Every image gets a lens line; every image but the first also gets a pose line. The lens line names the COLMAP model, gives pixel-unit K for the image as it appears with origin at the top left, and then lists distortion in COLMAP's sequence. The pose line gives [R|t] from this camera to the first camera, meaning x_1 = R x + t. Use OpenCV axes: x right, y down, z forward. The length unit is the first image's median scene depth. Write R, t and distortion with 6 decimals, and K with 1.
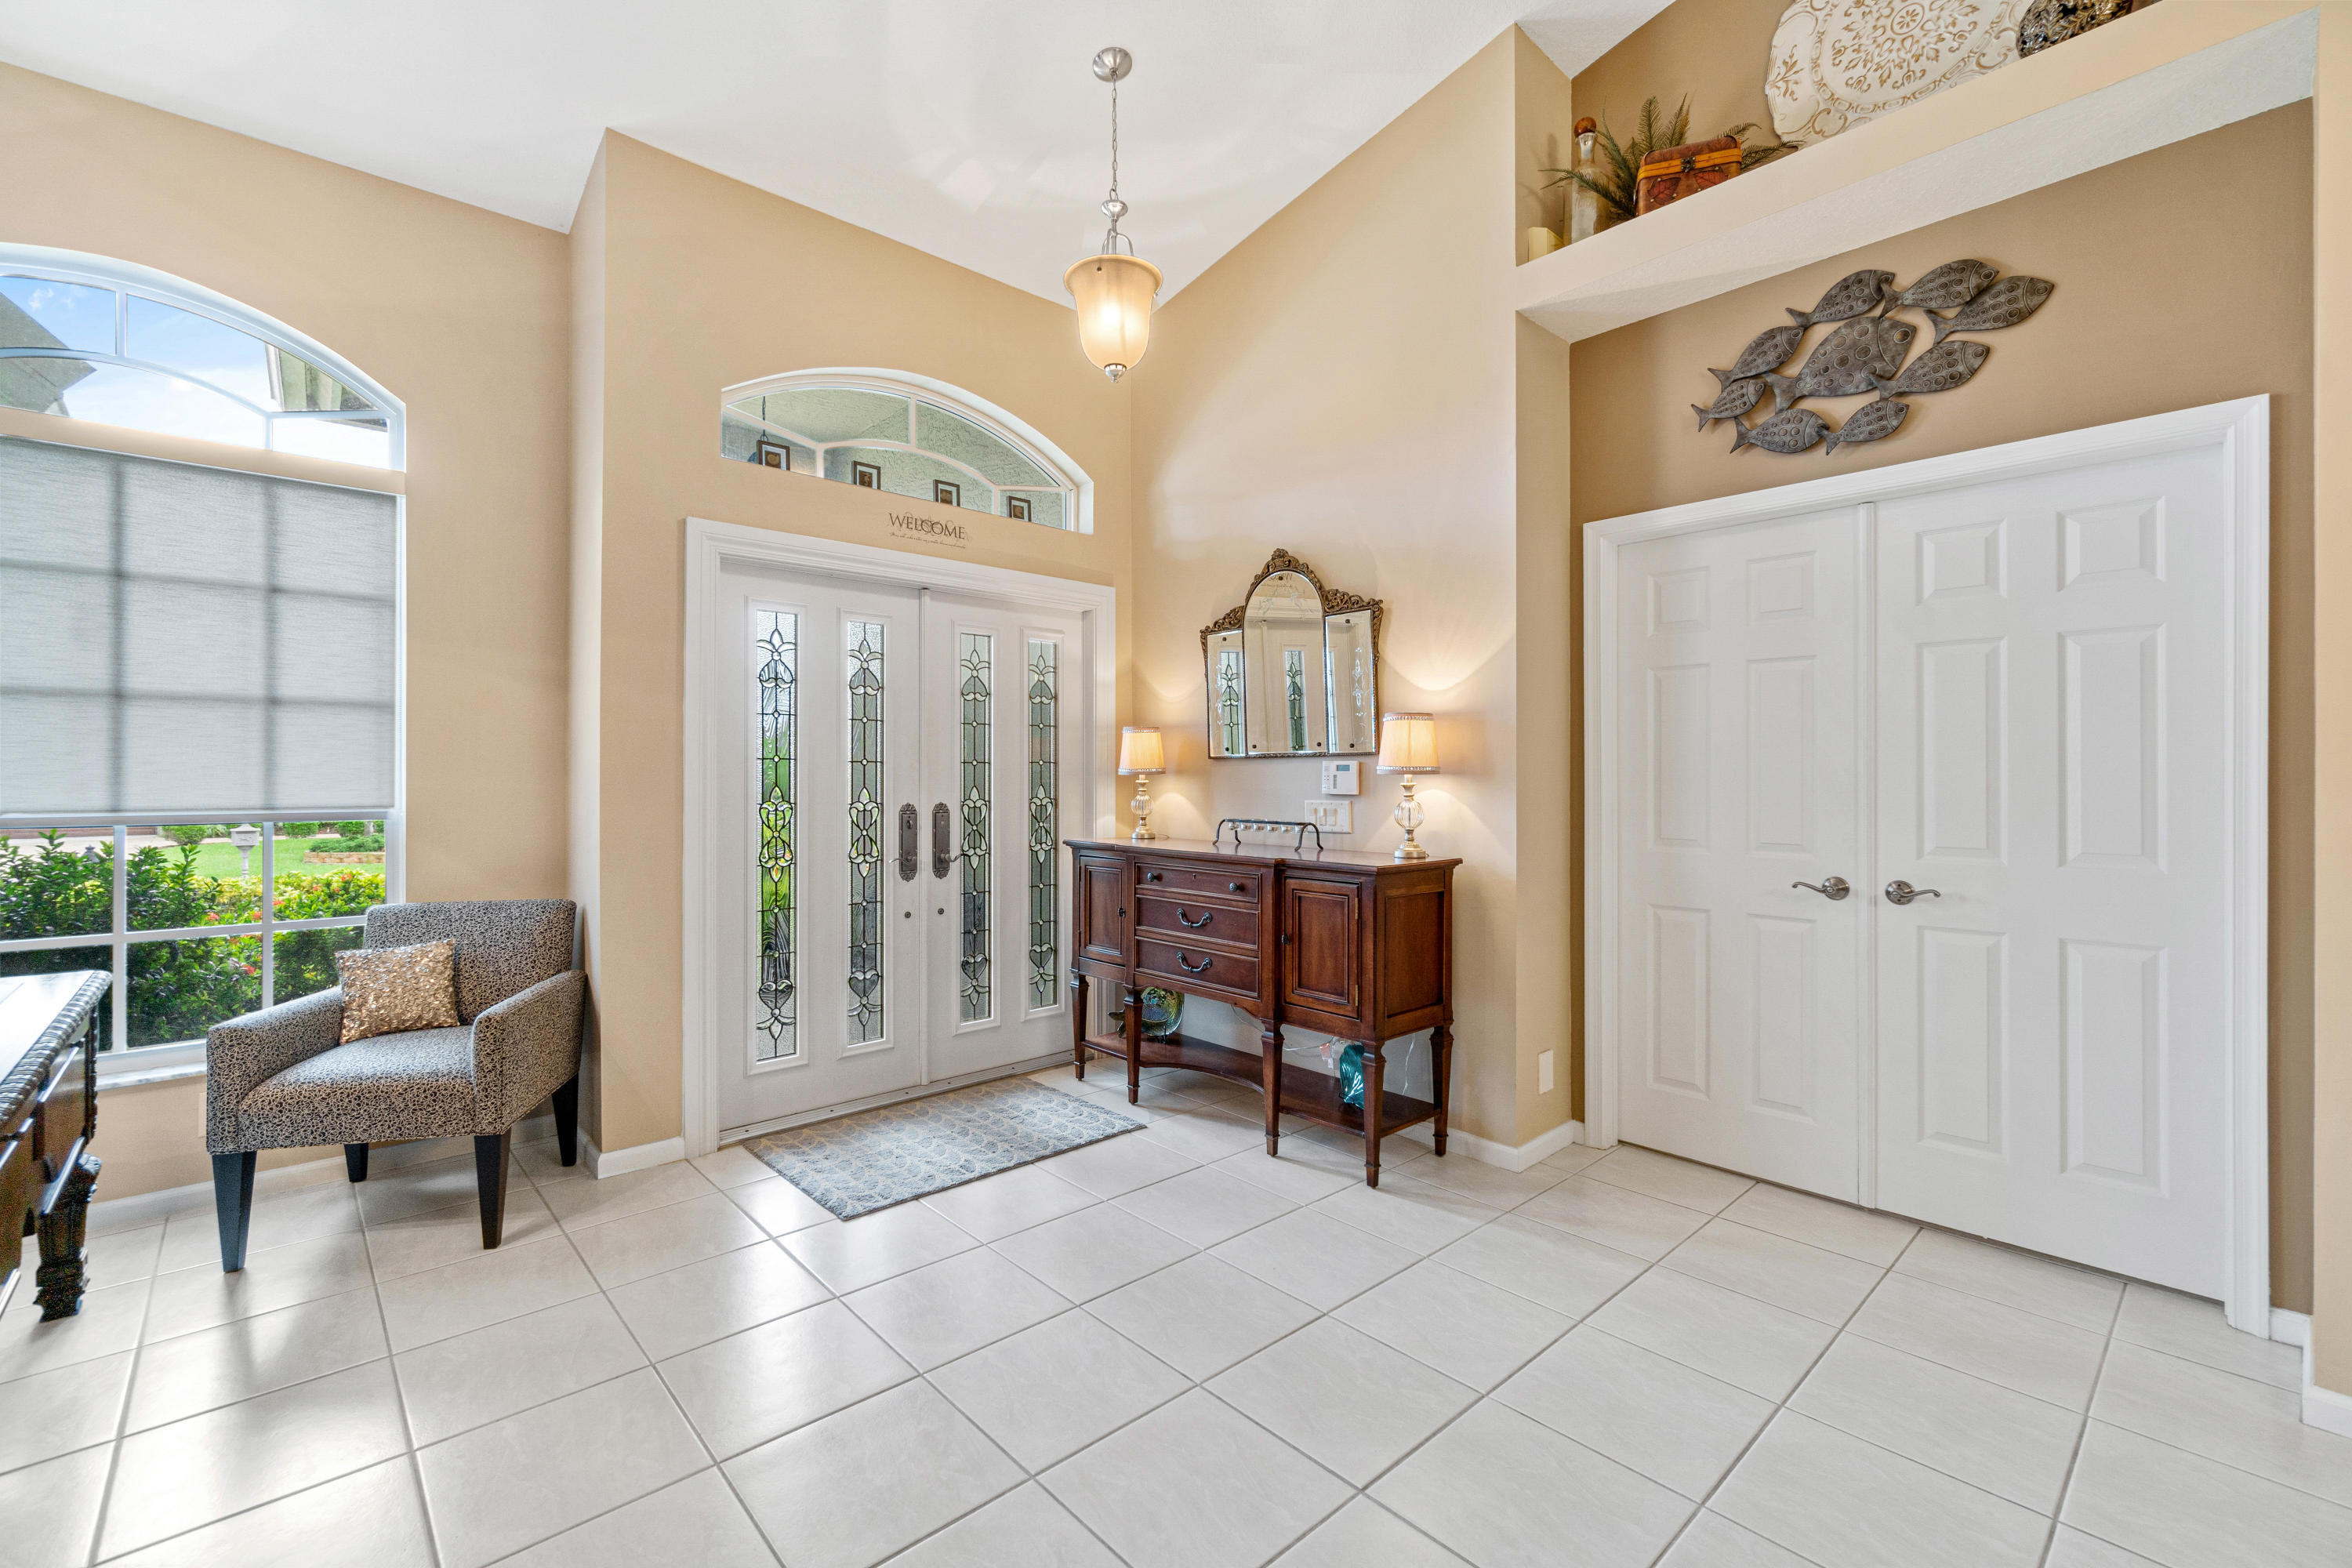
lens RADIAL K [[1007.3, 0, 1177.9], [0, 1007.3, 777.2], [0, 0, 1]] dist [-0.013097, -0.000080]
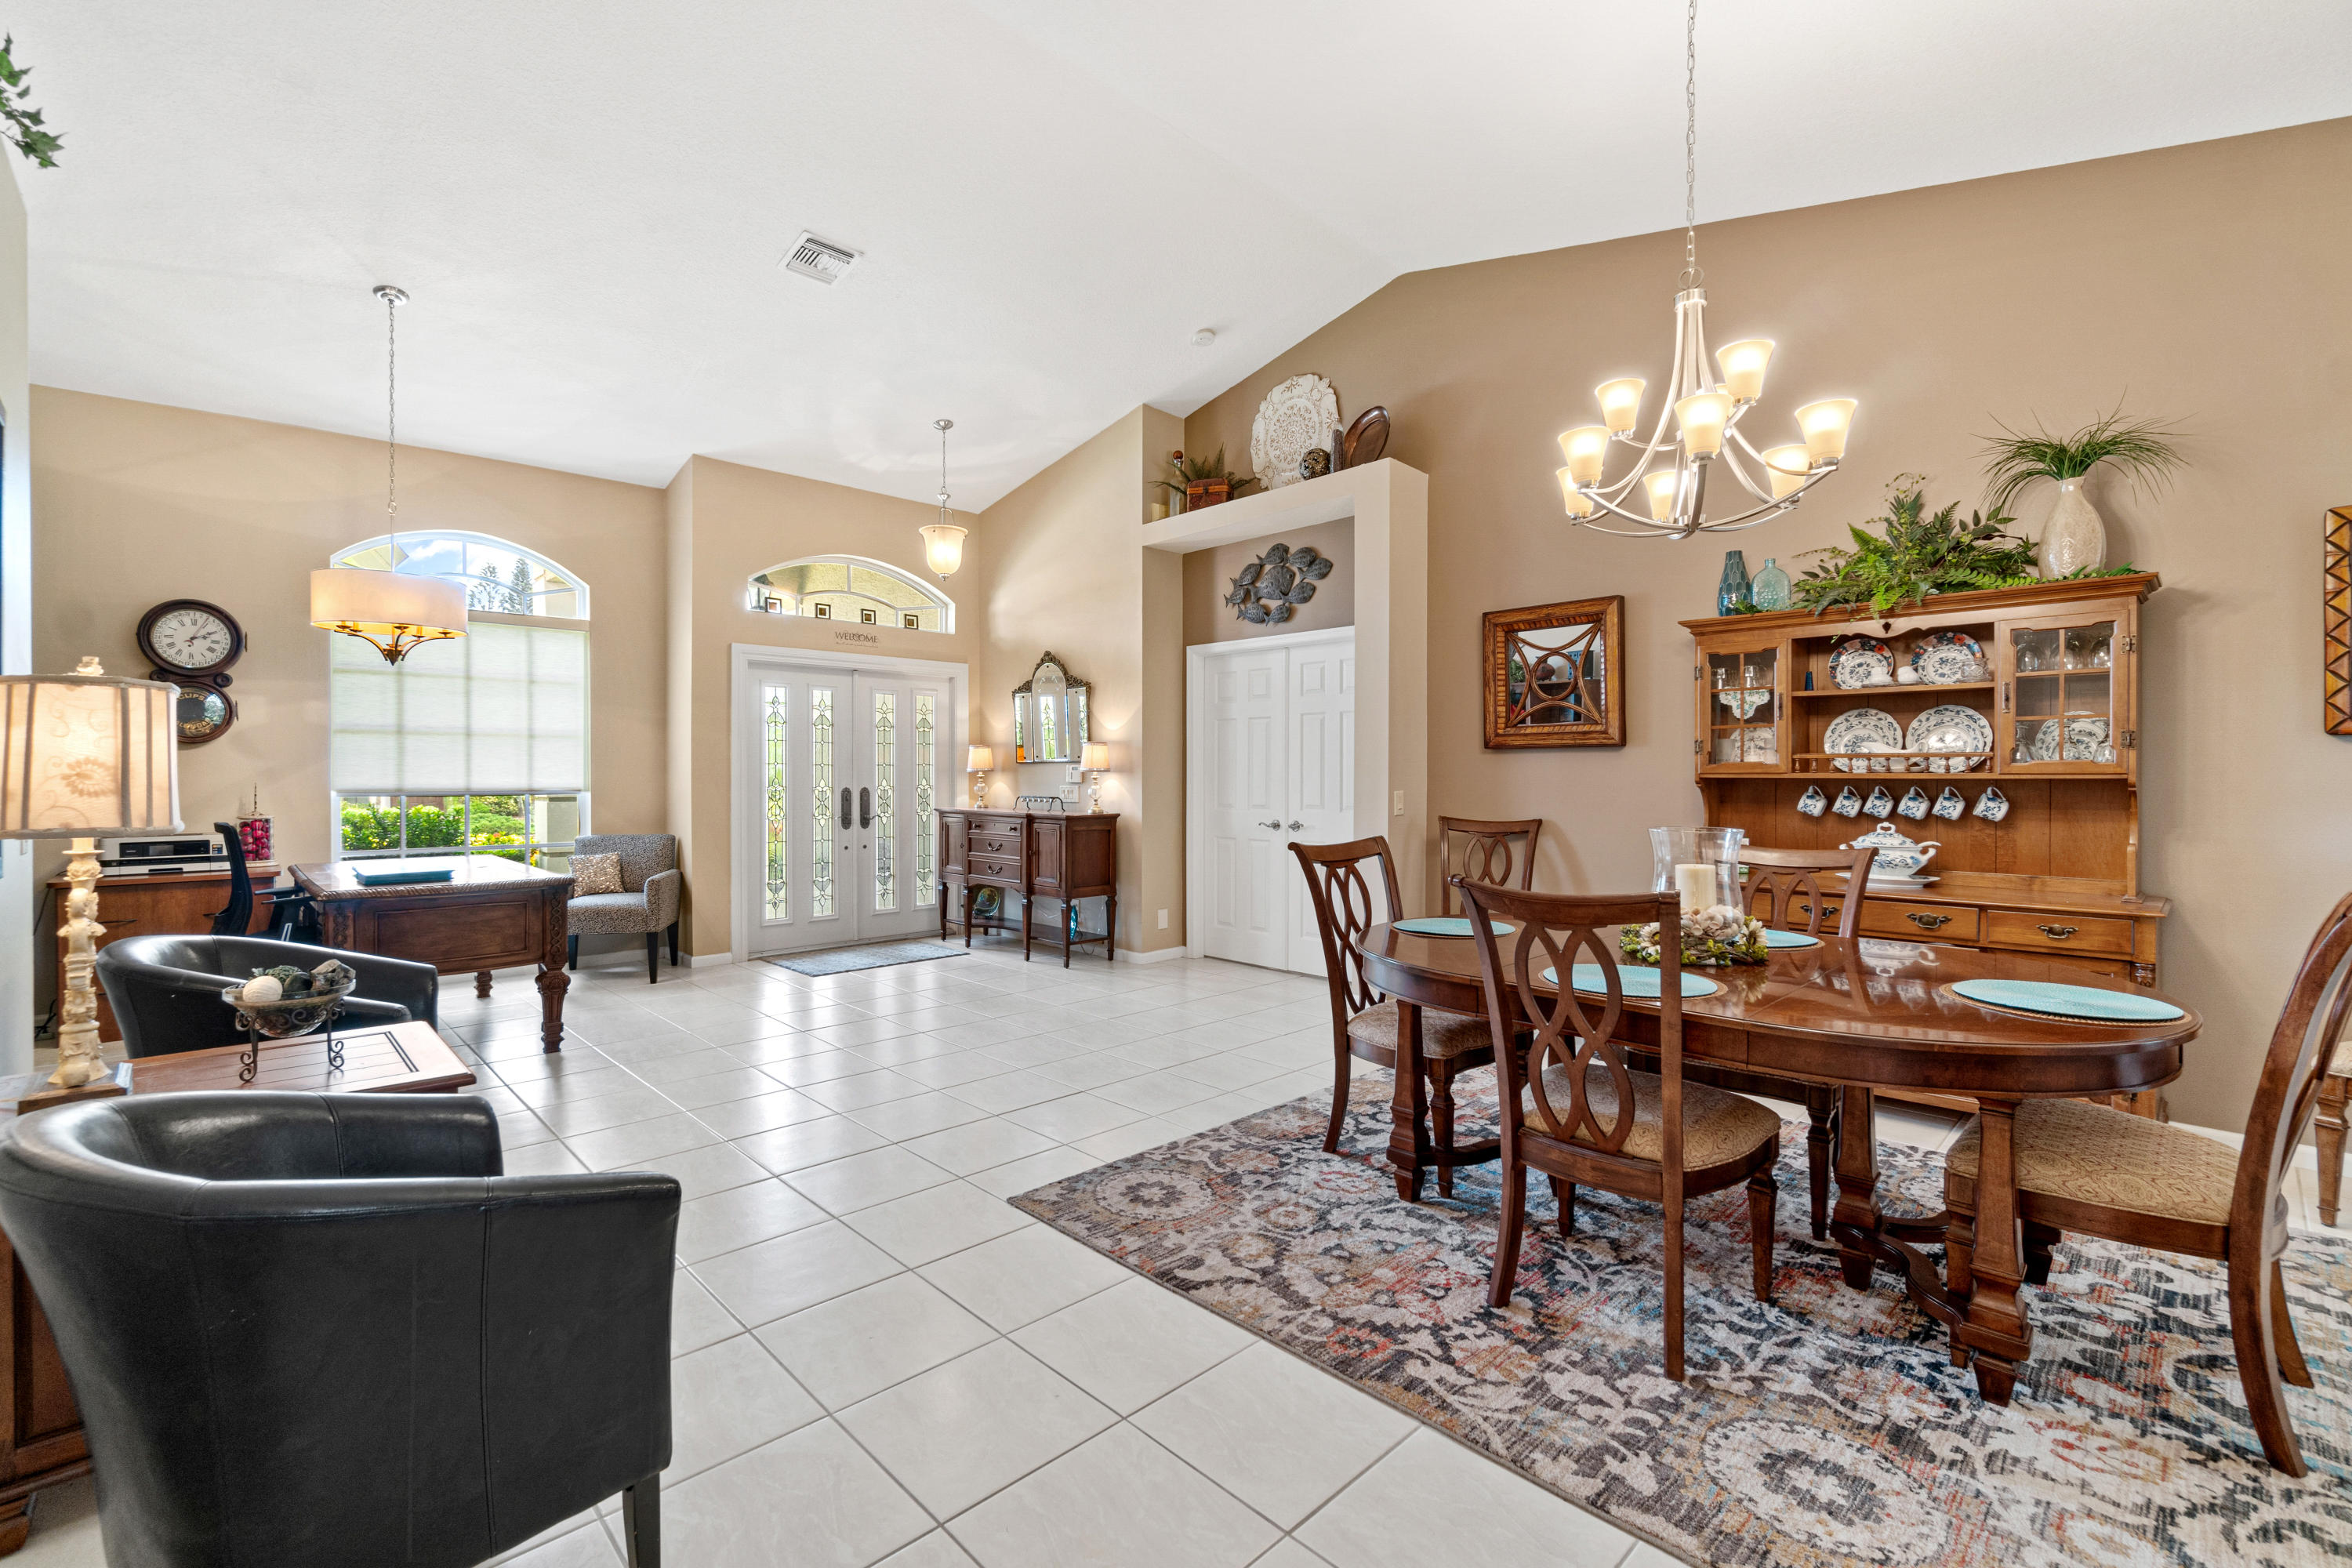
lens RADIAL K [[1007.3, 0, 1174.1], [0, 1007.3, 776.8], [0, 0, 1]] dist [-0.013097, -0.000080]
pose [[0.999428, 0.001090, 0.033791, 0.321382], [-0.001199, 0.999994, 0.003192, 0.000452], [-0.033787, -0.003231, 0.999424, -1.025782]]
